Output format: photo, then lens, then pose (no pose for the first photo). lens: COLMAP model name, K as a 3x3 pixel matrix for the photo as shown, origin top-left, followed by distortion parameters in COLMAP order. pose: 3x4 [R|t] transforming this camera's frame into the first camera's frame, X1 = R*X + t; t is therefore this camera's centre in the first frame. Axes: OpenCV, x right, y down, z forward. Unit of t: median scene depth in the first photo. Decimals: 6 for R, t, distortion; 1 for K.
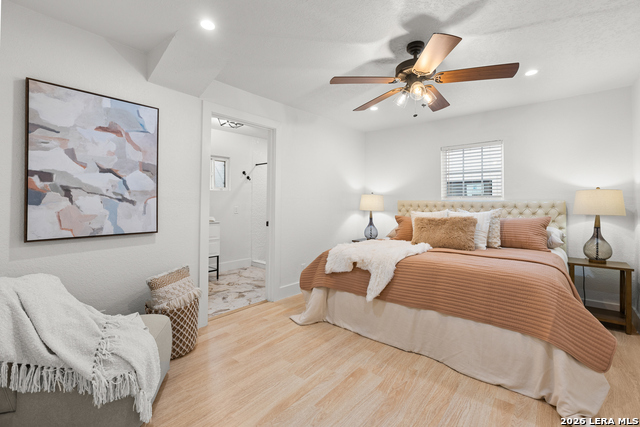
lens RADIAL K [[281.9, 0, 321.9], [0, 281.9, 203.3], [0, 0, 1]] dist [-0.000473, -0.000054]
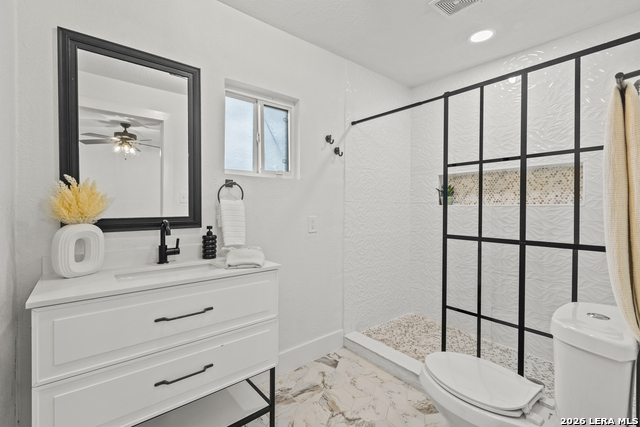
lens RADIAL K [[286.7, 0, 318.4], [0, 286.7, 209.2], [0, 0, 1]] dist [-0.000213, 0.000001]
pose [[0.982162, -0.001462, -0.188031, -0.216418], [0.002771, 0.999974, 0.006700, -0.003027], [0.188016, -0.007102, 0.982140, 0.583017]]
